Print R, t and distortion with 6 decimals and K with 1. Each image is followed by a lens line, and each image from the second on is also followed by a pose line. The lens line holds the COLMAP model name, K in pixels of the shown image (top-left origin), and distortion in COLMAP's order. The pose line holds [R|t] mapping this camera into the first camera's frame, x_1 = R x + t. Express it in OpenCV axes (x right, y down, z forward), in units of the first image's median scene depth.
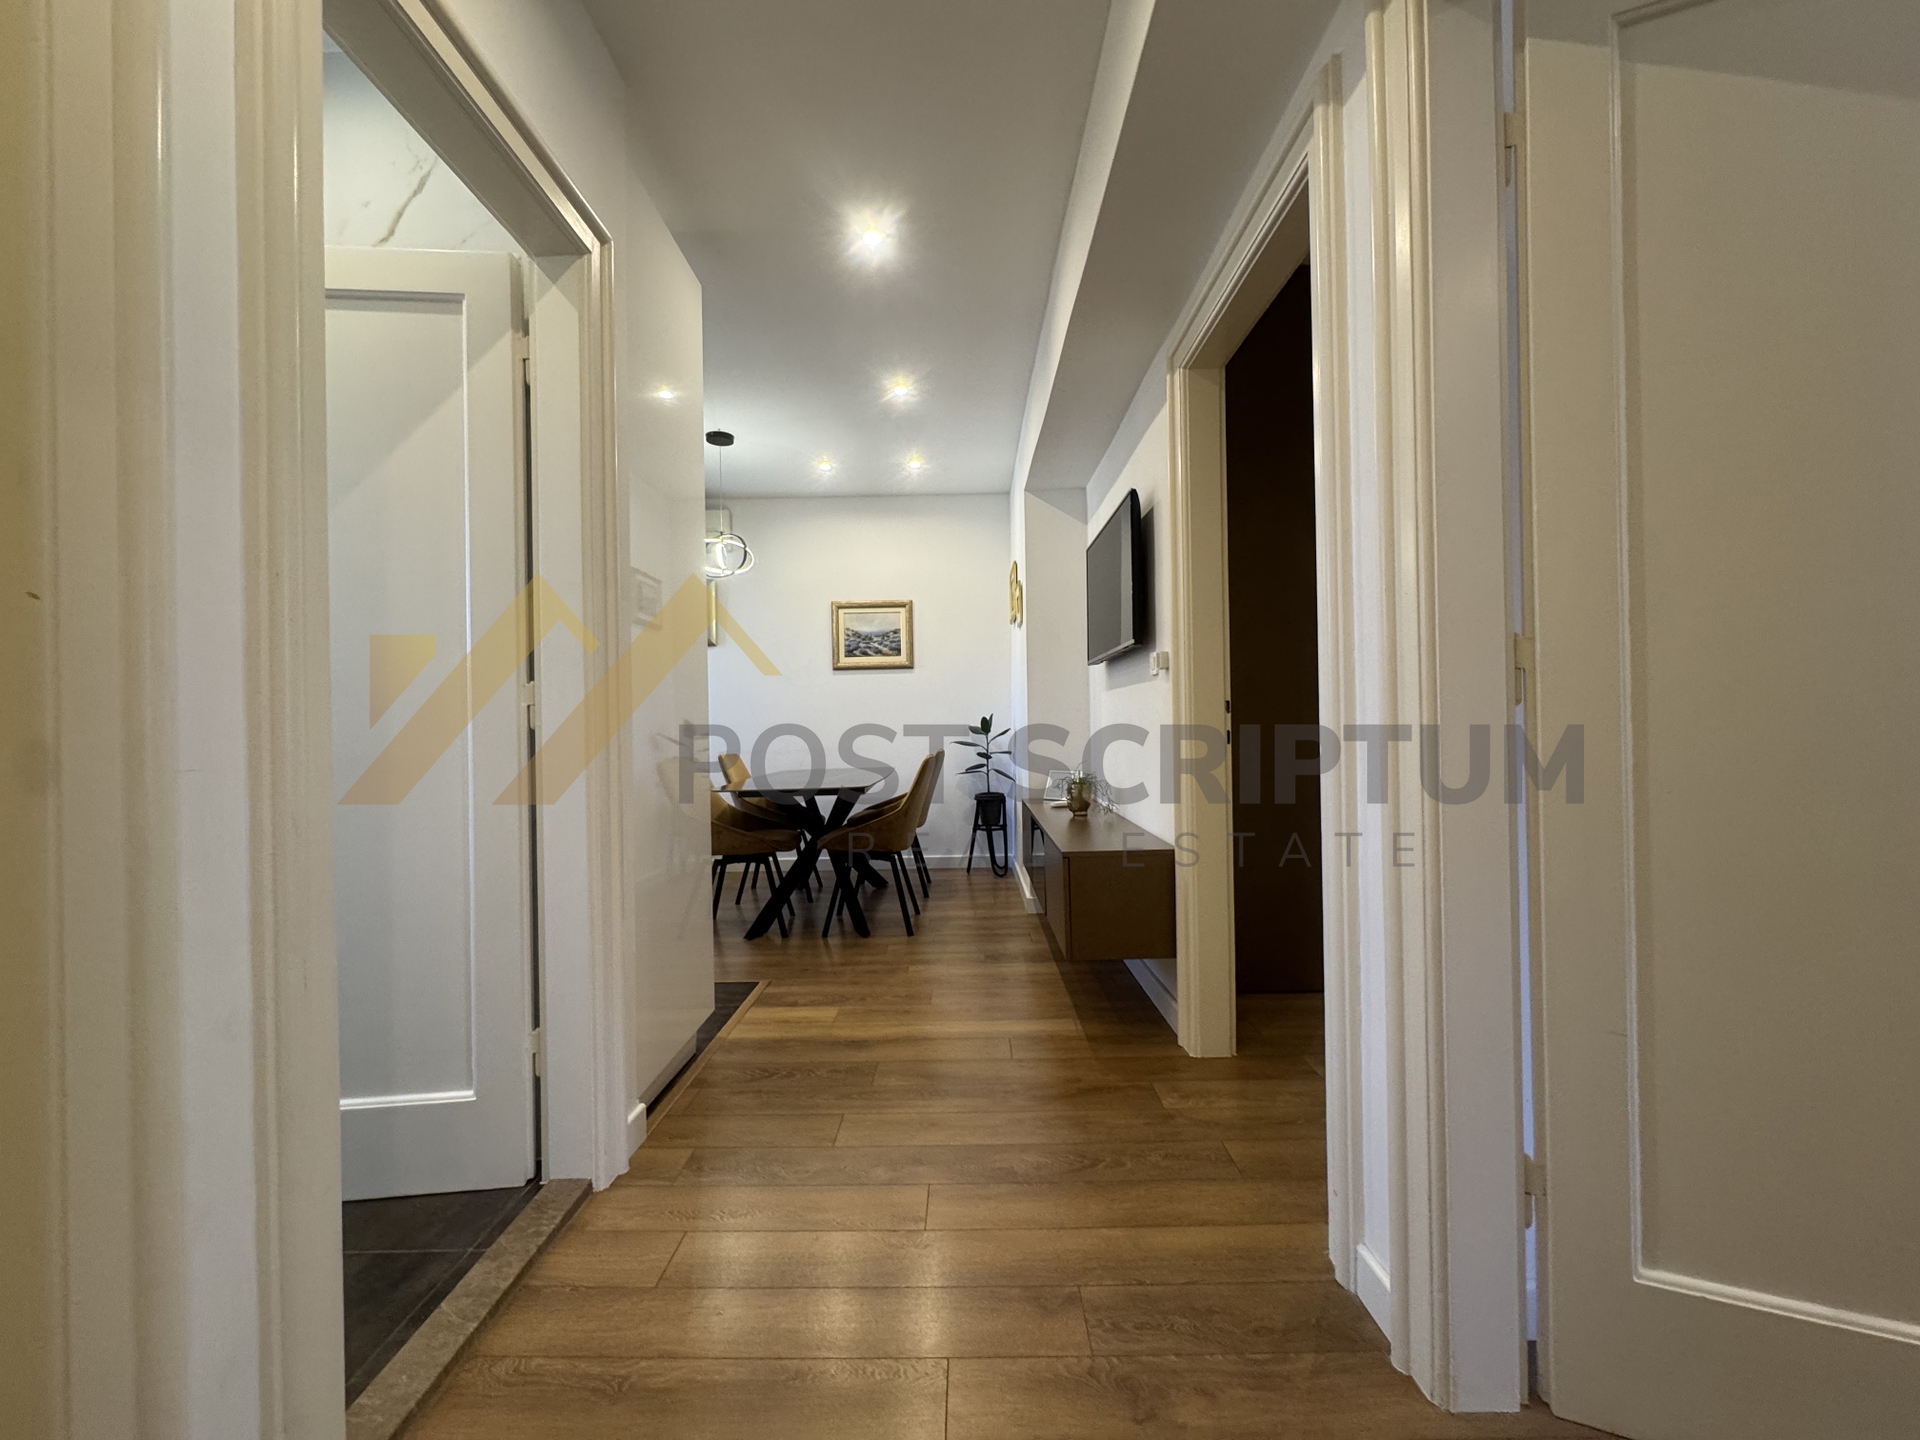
lens RADIAL K [[769.6, 0, 960.0], [0, 769.6, 720.0], [0, 0, 1]] dist [-0.003812, 0.000597]
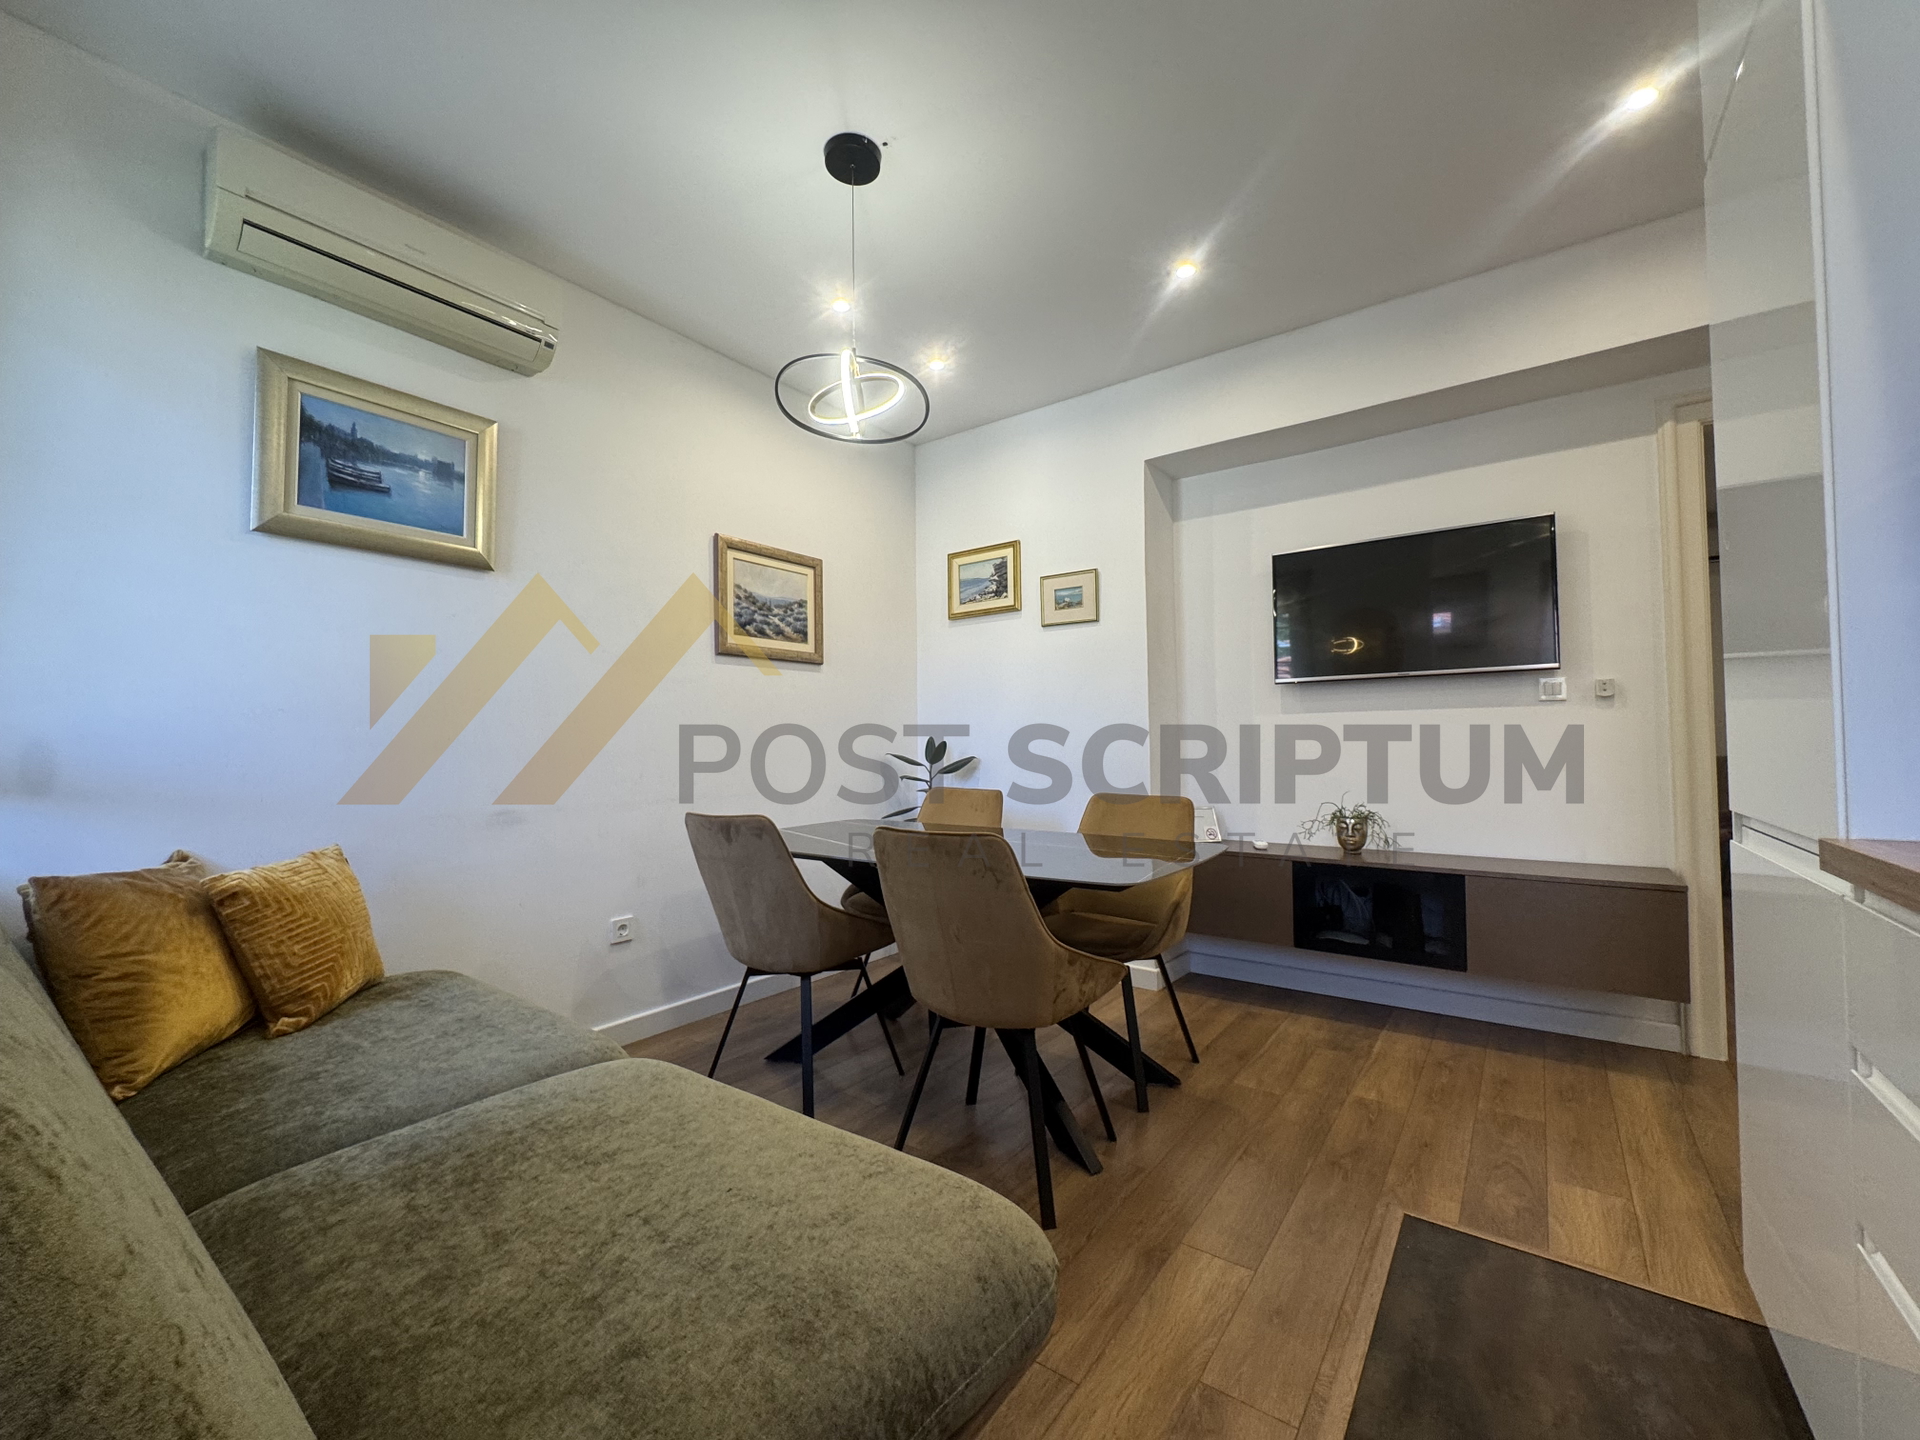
lens RADIAL K [[769.6, 0, 960.0], [0, 769.6, 720.0], [0, 0, 1]] dist [-0.003812, 0.000597]
pose [[0.585071, 0.036529, 0.810159, -0.515841], [-0.004426, 0.999114, -0.041852, 0.005955], [-0.810970, 0.020901, 0.584714, 0.528232]]
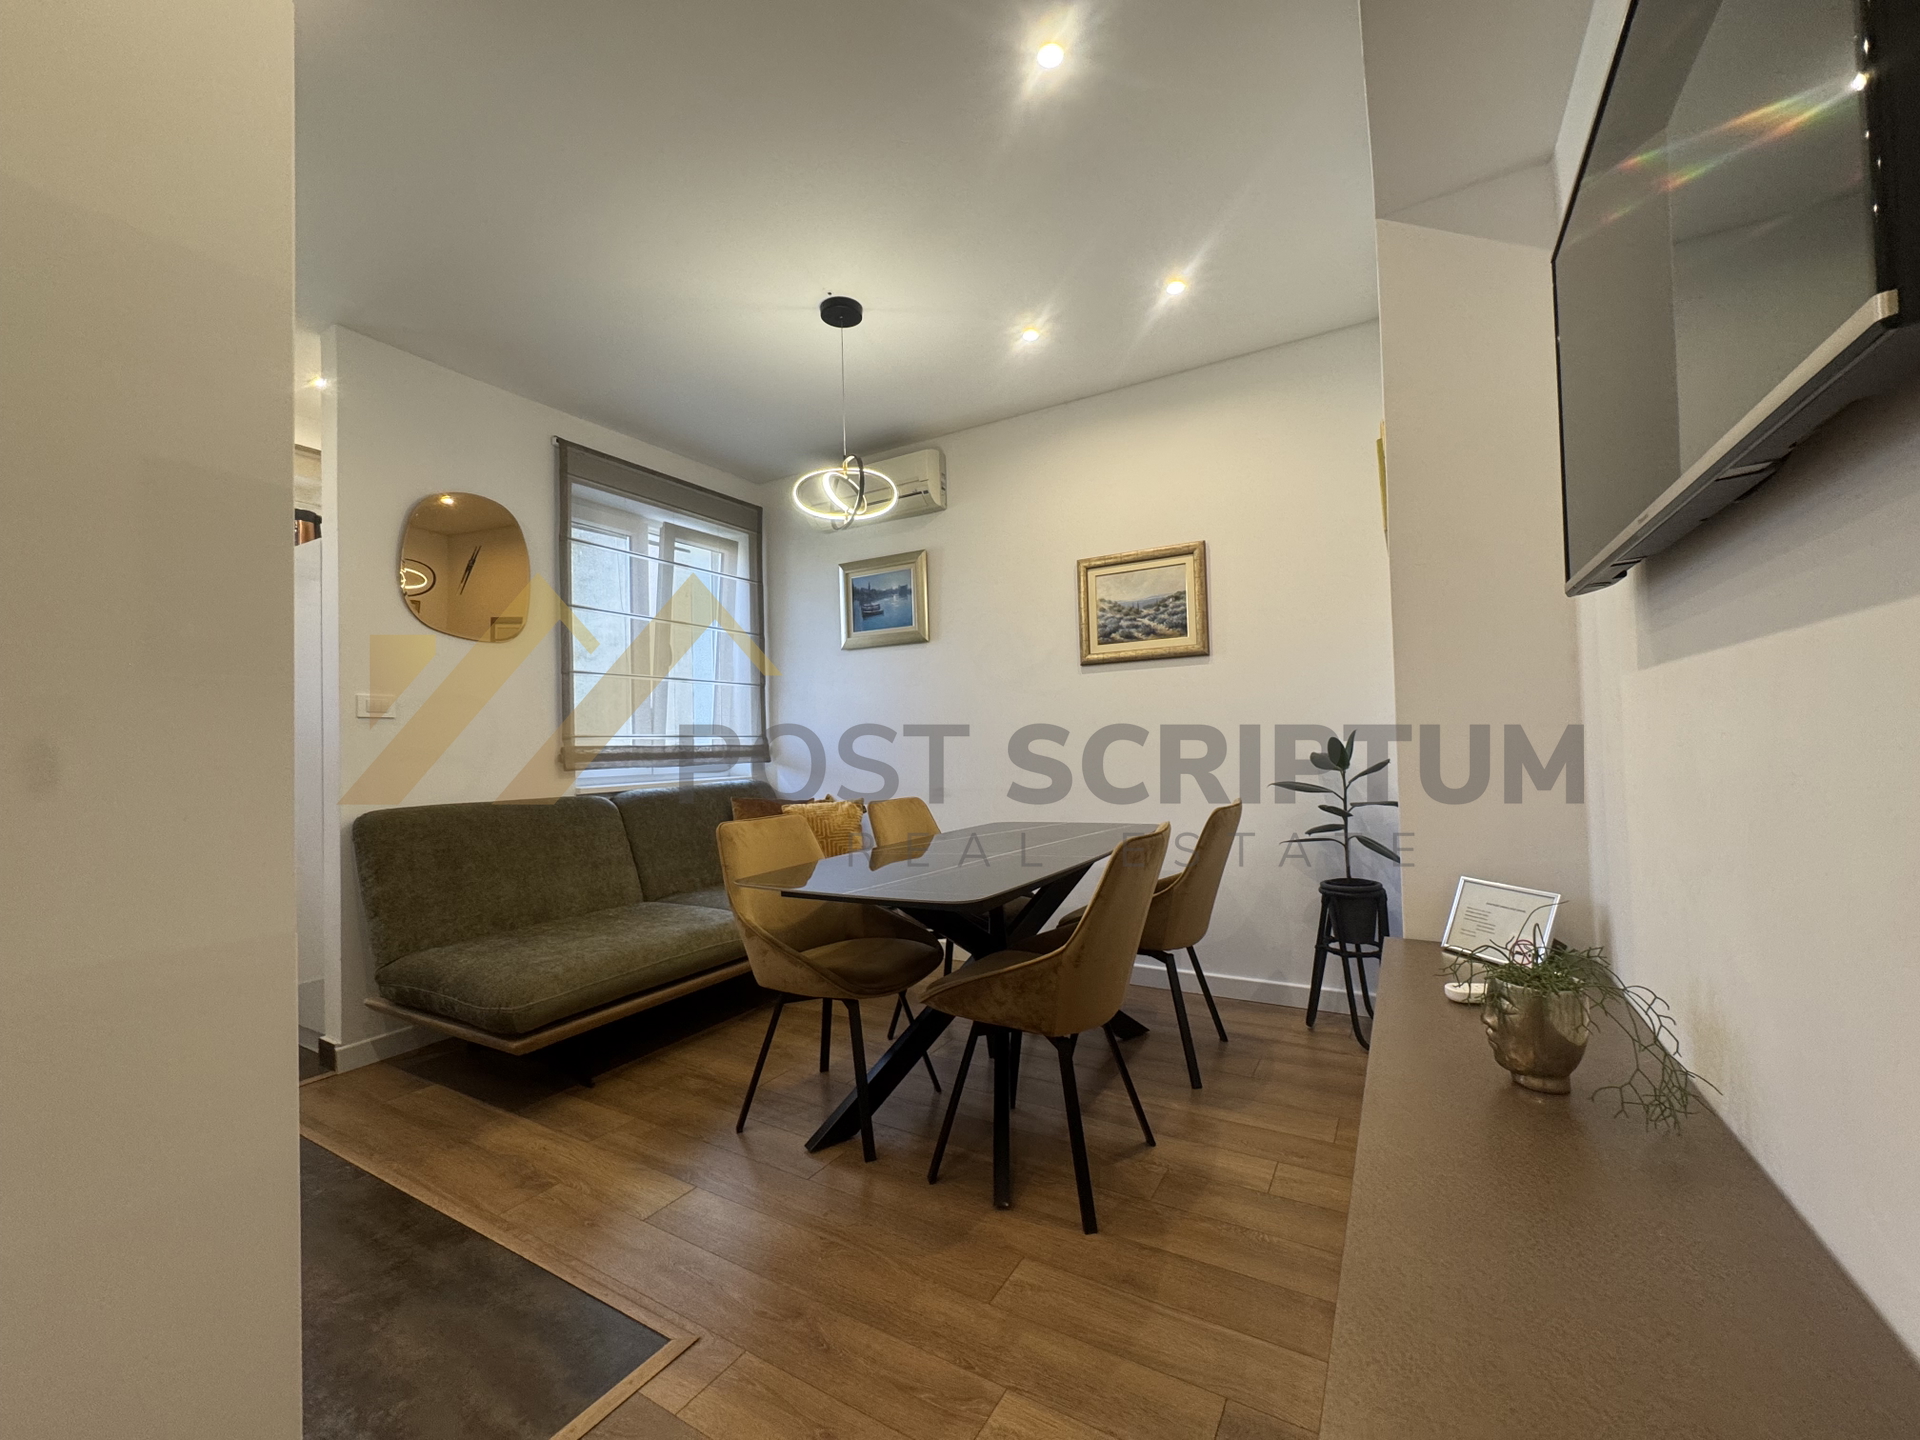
lens RADIAL K [[769.6, 0, 960.0], [0, 769.6, 720.0], [0, 0, 1]] dist [-0.003812, 0.000597]
pose [[0.863575, -0.020871, -0.503788, 0.071349], [0.015174, 0.999766, -0.015408, -0.011088], [0.503992, 0.005662, 0.863690, 0.392039]]
